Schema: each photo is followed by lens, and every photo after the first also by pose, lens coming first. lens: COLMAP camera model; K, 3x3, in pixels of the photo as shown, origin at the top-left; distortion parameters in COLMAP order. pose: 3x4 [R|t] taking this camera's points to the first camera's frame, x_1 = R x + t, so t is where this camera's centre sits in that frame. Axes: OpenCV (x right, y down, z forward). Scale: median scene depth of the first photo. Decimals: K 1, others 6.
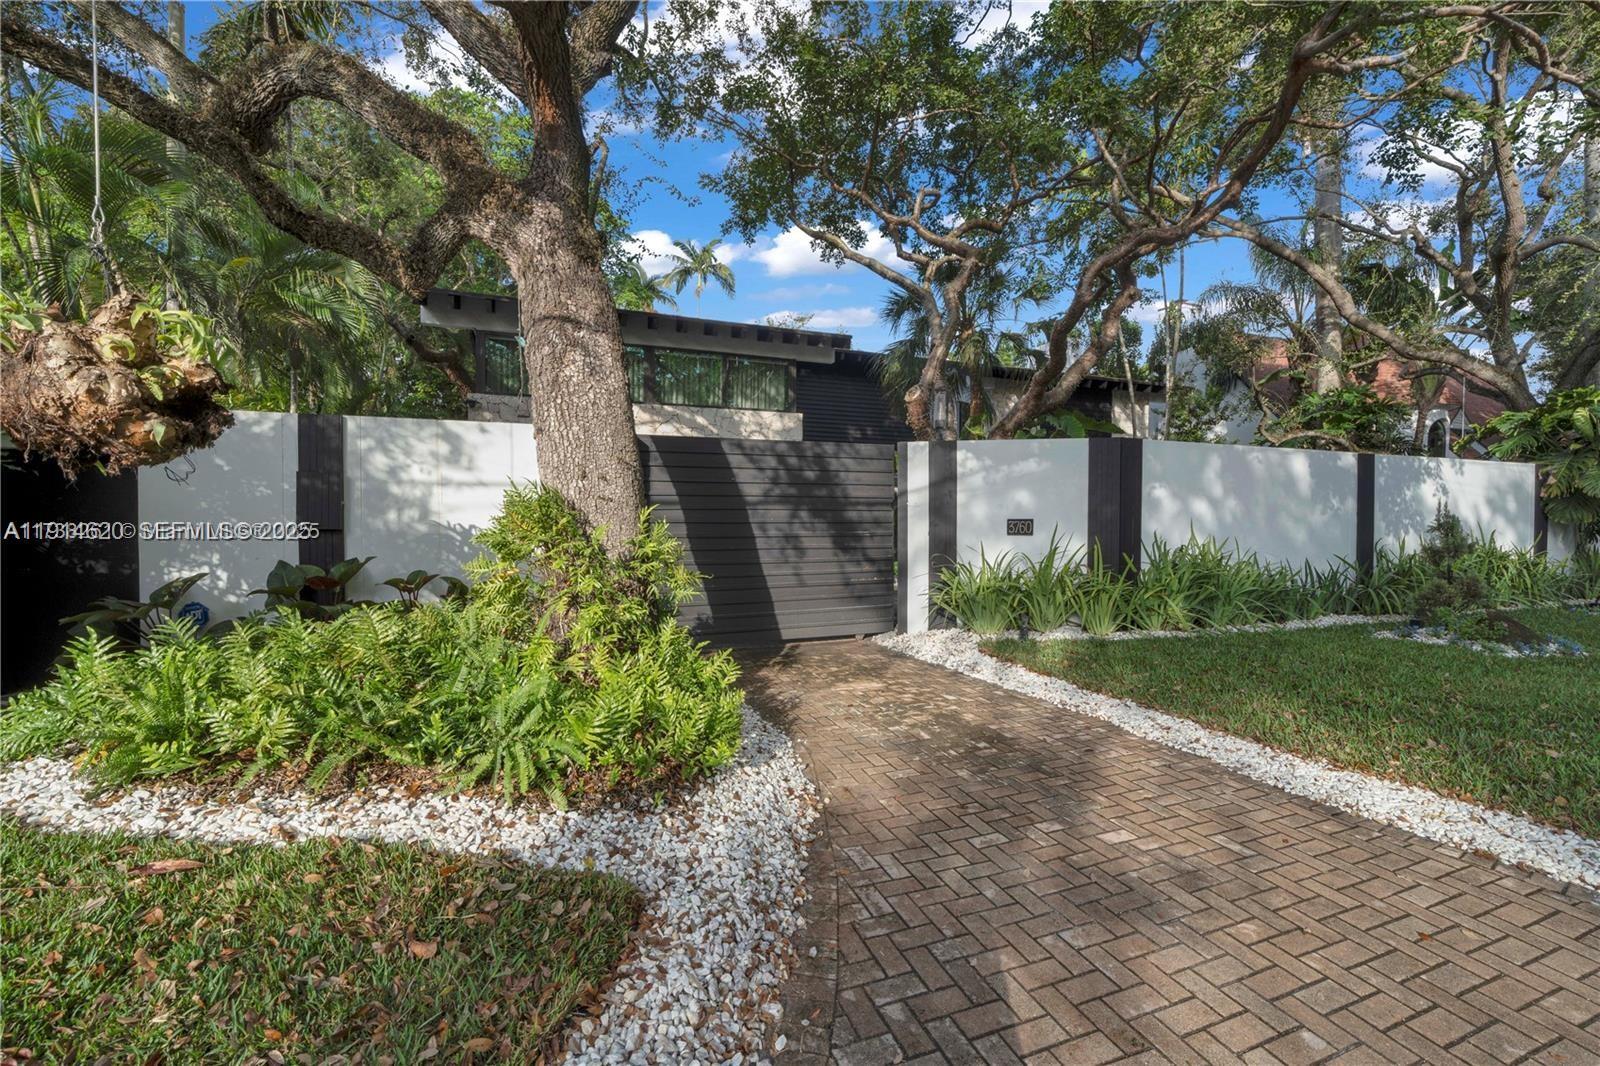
lens RADIAL K [[615.5, 0, 800.0], [0, 615.5, 533.0], [0, 0, 1]] dist [0.002071, -0.000327]
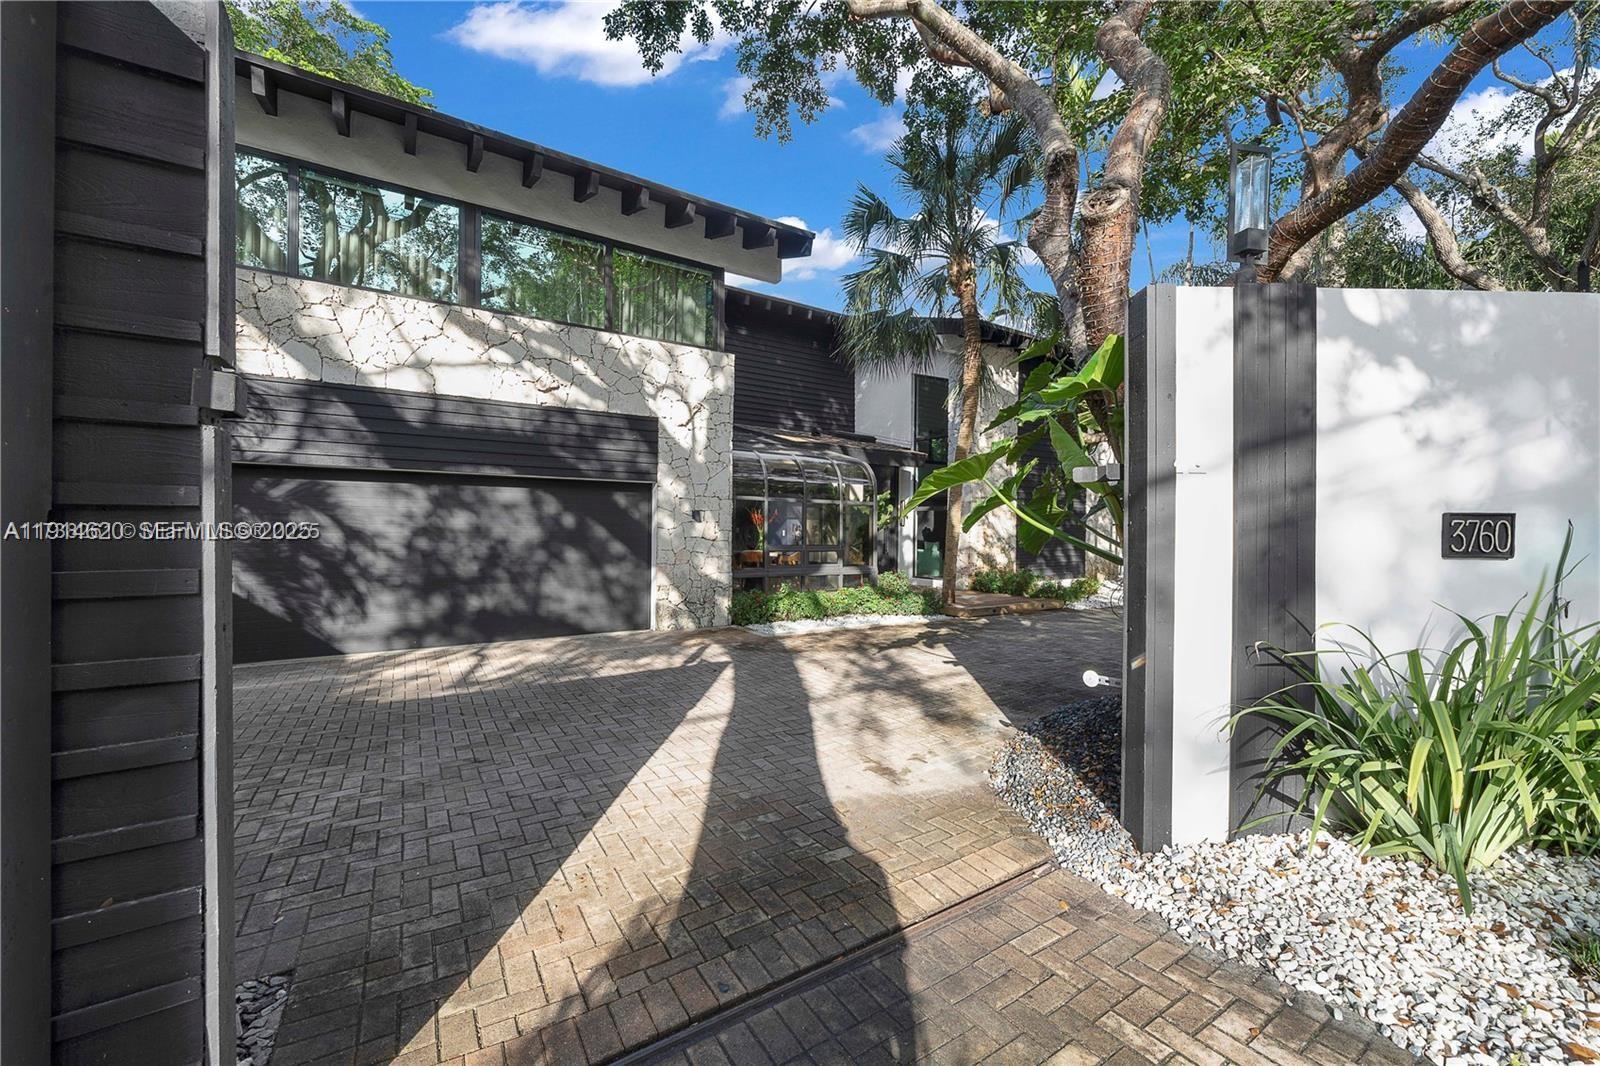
lens RADIAL K [[615.5, 0, 800.0], [0, 615.5, 533.0], [0, 0, 1]] dist [0.002071, -0.000327]
pose [[0.983063, 0.003671, 0.183229, -0.107761], [-0.002669, 0.999980, -0.005712, -0.008436], [-0.183246, 0.005126, 0.983054, 0.822100]]
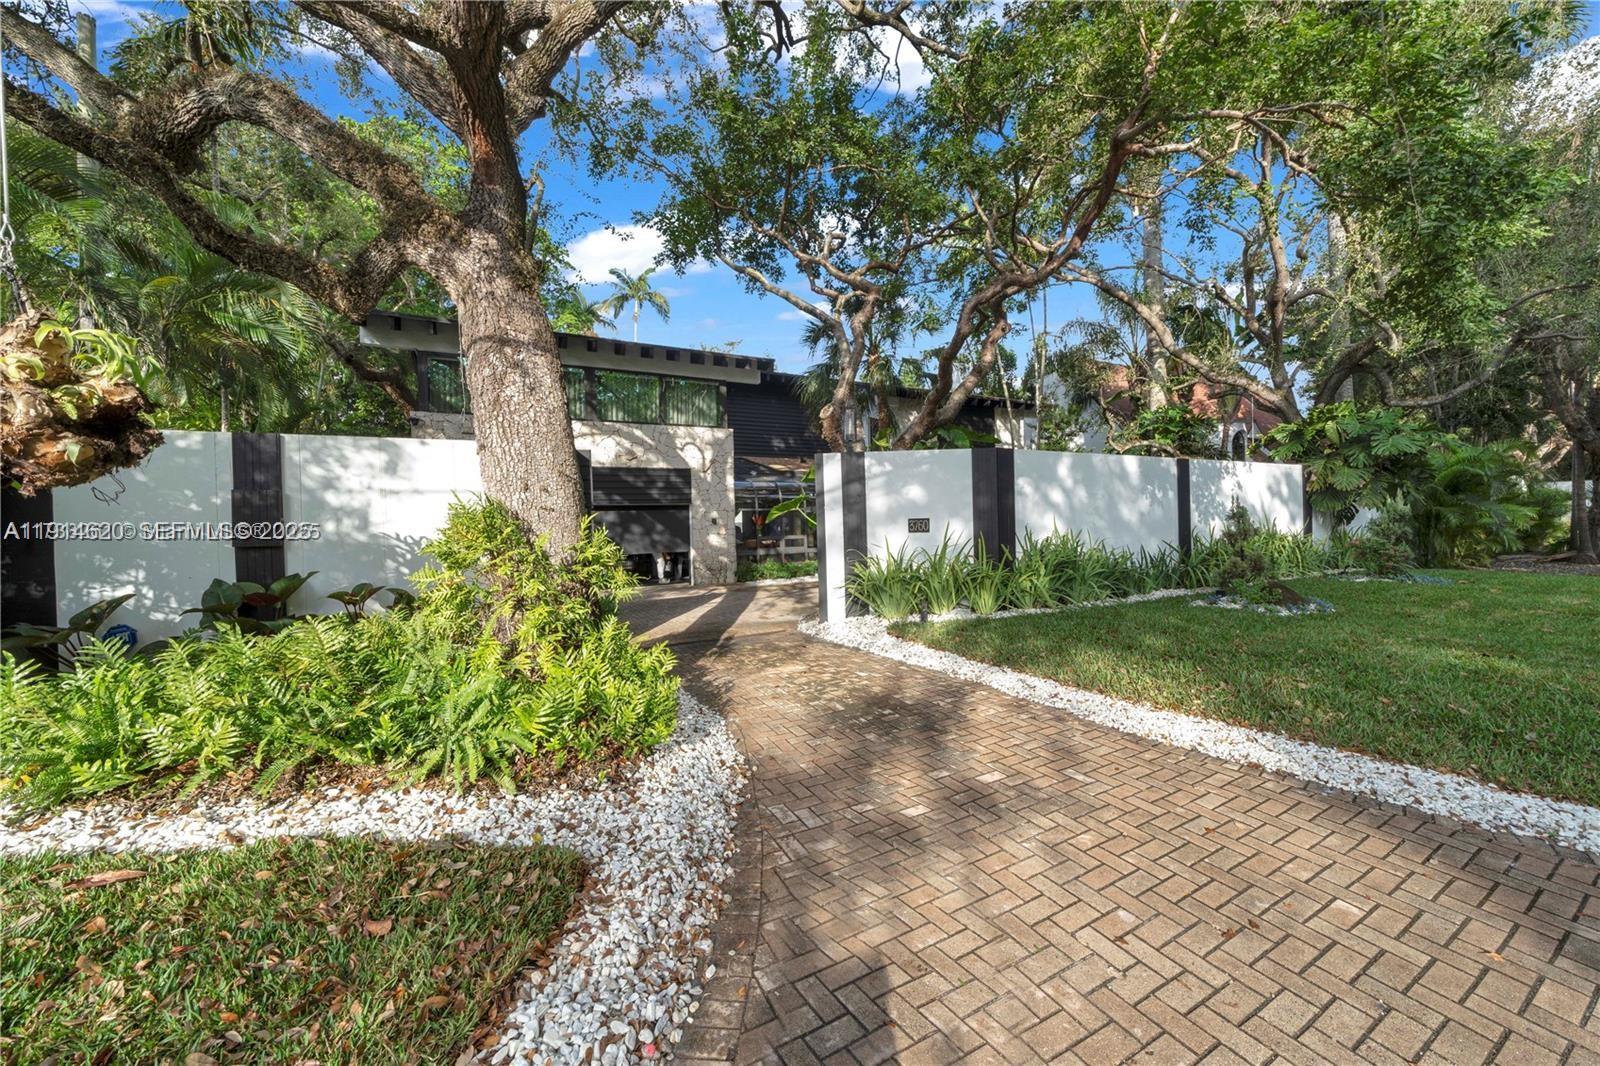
lens RADIAL K [[562.0, 0, 800.0], [0, 562.0, 533.0], [0, 0, 1]] dist [-0.002022, 0.000338]
pose [[0.993811, -0.027133, 0.107720, 0.021269], [0.027906, 0.999594, -0.005675, 0.005479], [-0.107523, 0.008646, 0.994165, -0.036738]]
